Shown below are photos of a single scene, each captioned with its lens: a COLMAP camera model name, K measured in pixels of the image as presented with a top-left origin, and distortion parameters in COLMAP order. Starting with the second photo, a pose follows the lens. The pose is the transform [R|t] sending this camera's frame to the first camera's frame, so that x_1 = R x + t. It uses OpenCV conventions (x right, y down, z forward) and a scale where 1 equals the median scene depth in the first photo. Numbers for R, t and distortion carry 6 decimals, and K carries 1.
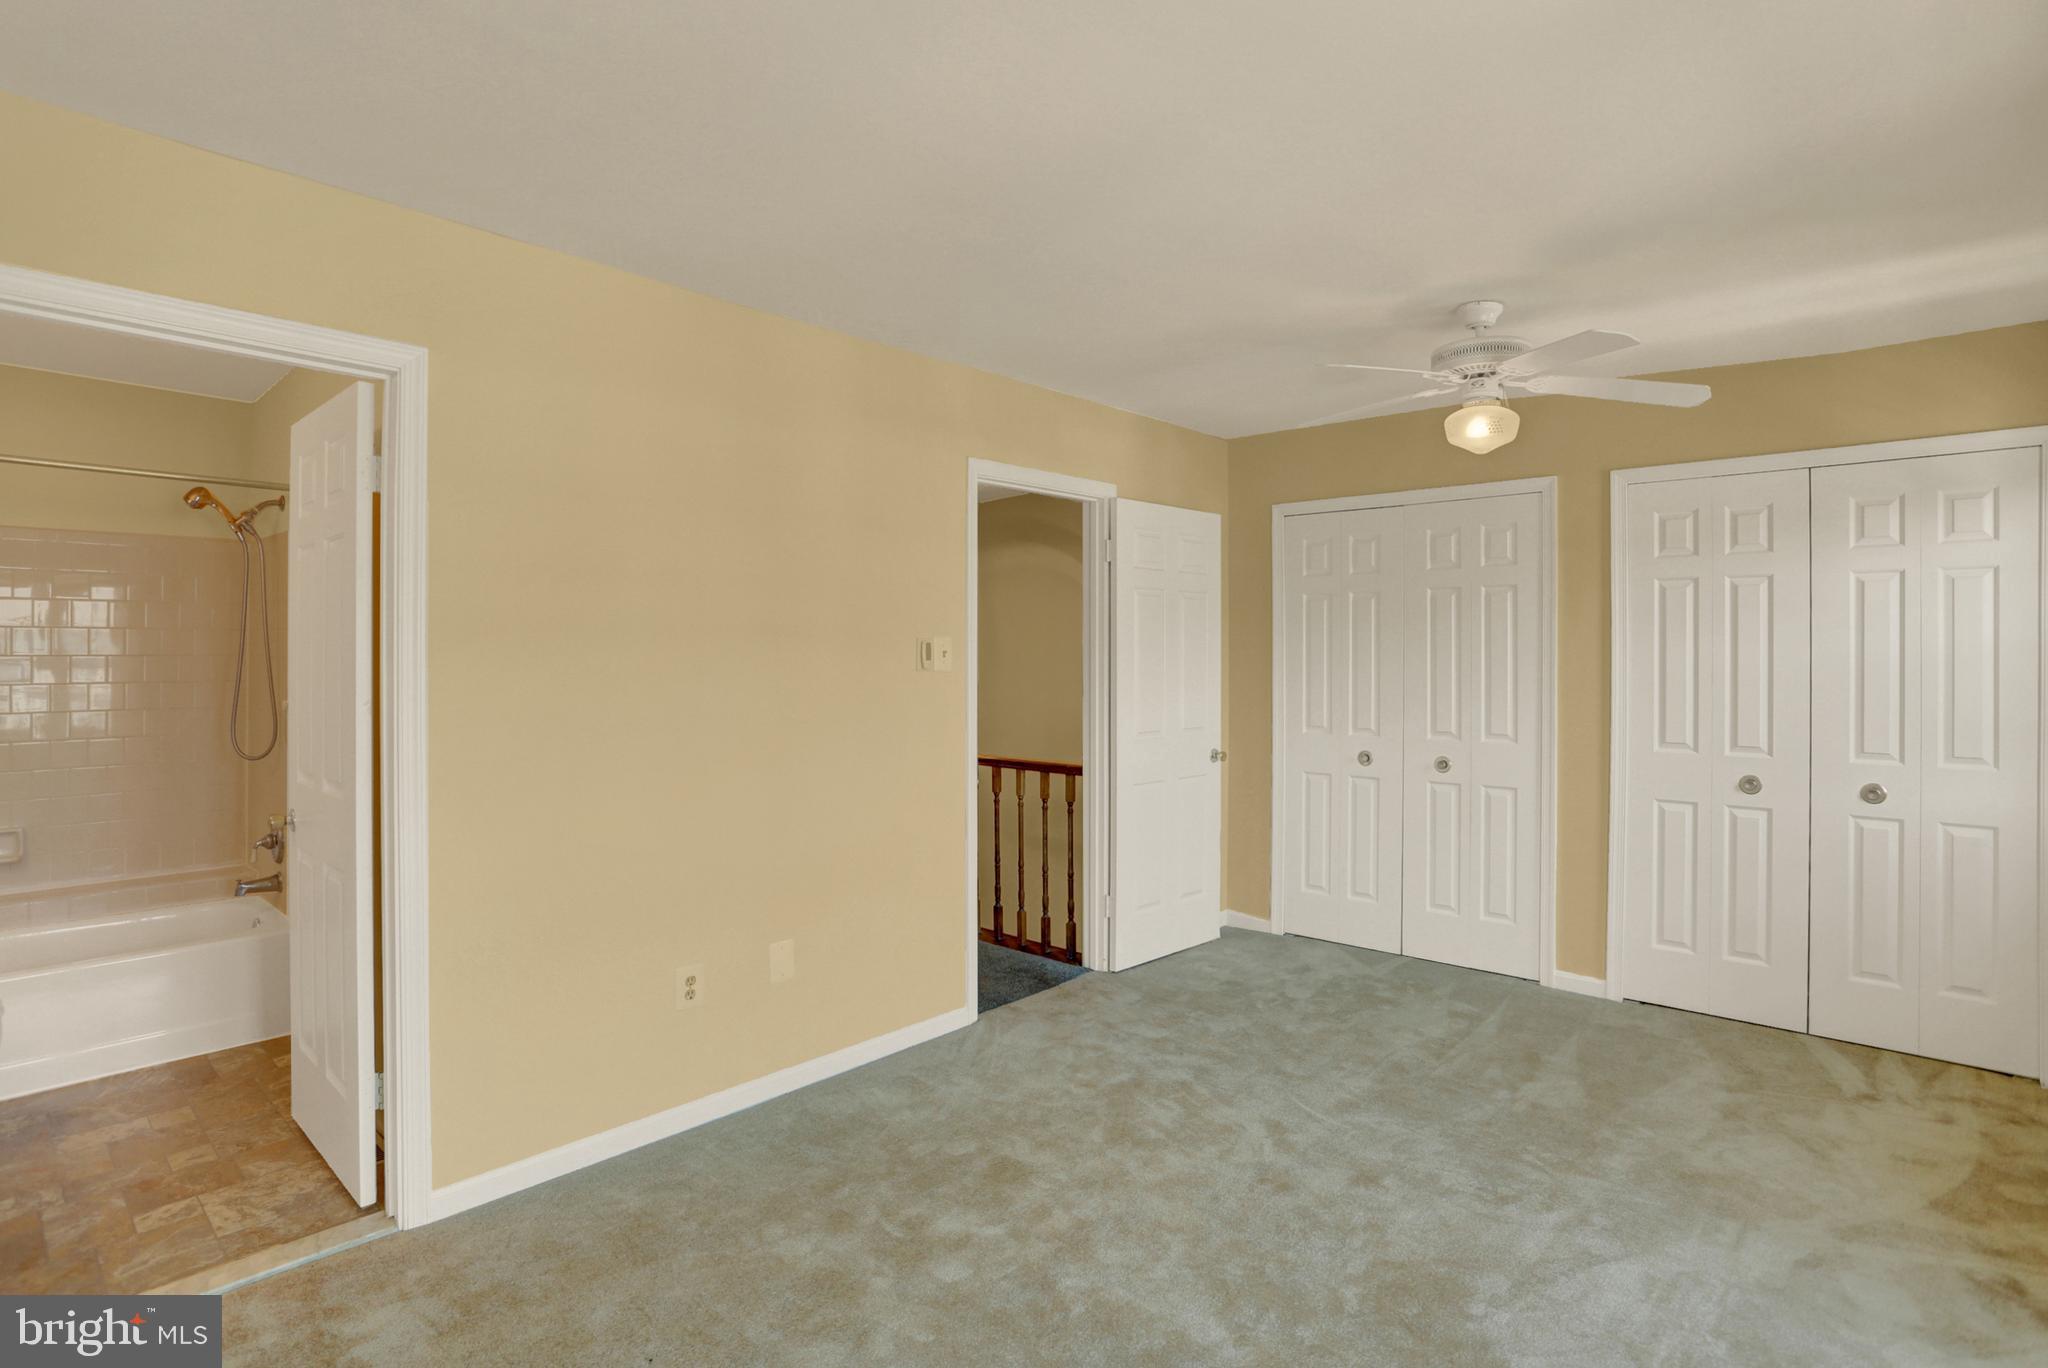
lens RADIAL K [[1008.4, 0, 1006.0], [0, 1008.4, 651.1], [0, 0, 1]] dist [-0.043025, 0.013077]
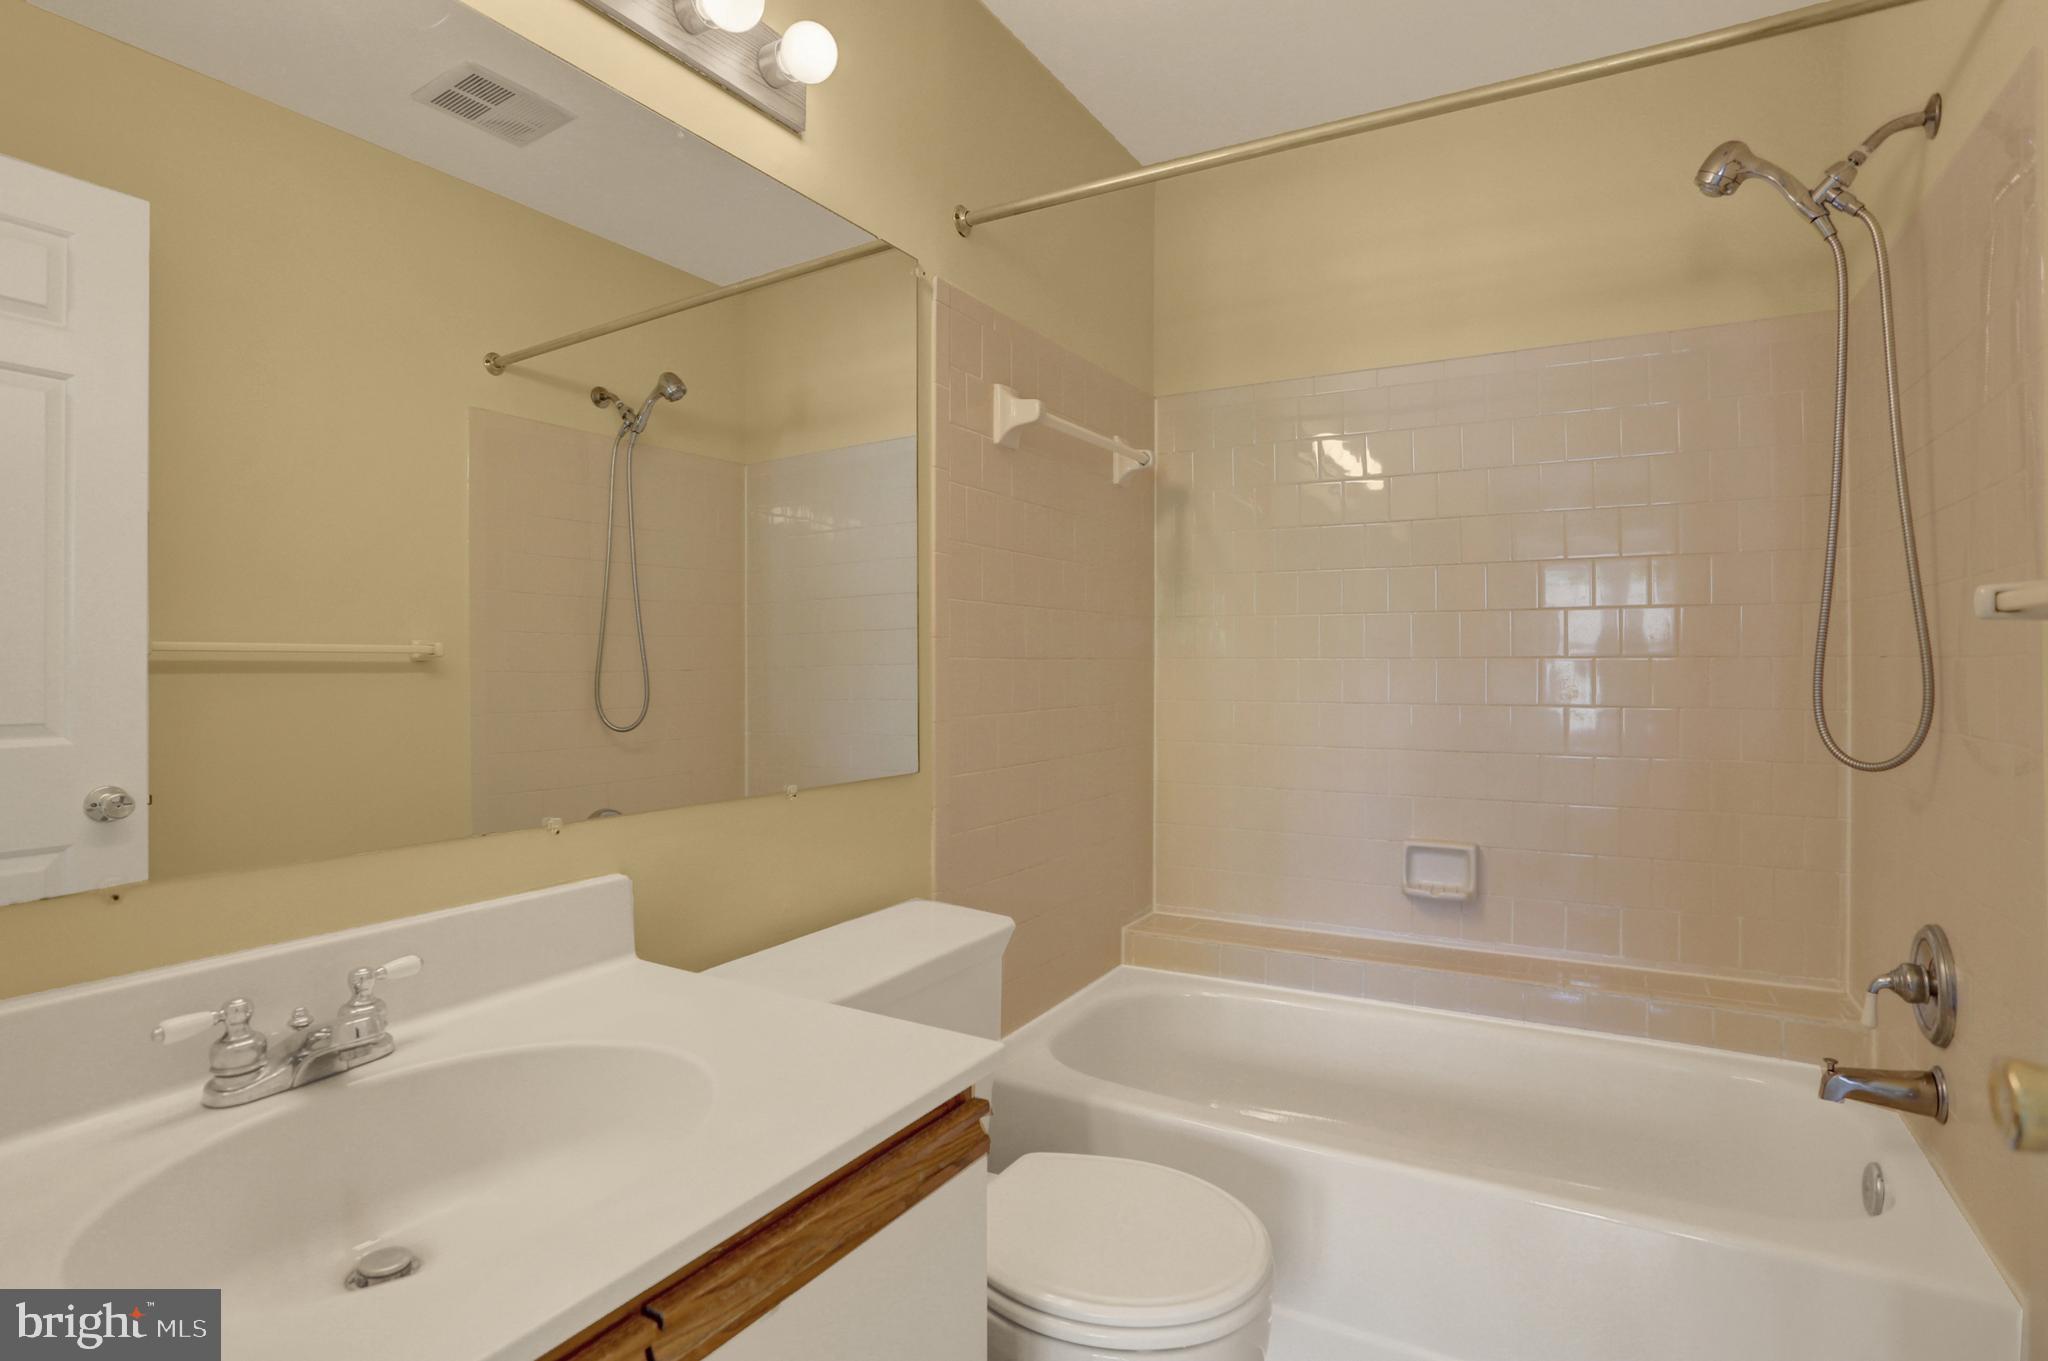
lens RADIAL K [[1008.4, 0, 1022.1], [0, 1008.4, 661.4], [0, 0, 1]] dist [-0.043025, 0.013077]
pose [[0.192162, -0.011374, -0.981297, -0.434363], [0.003860, 0.999934, -0.010834, 0.068635], [0.981356, -0.001706, 0.192194, 0.583810]]
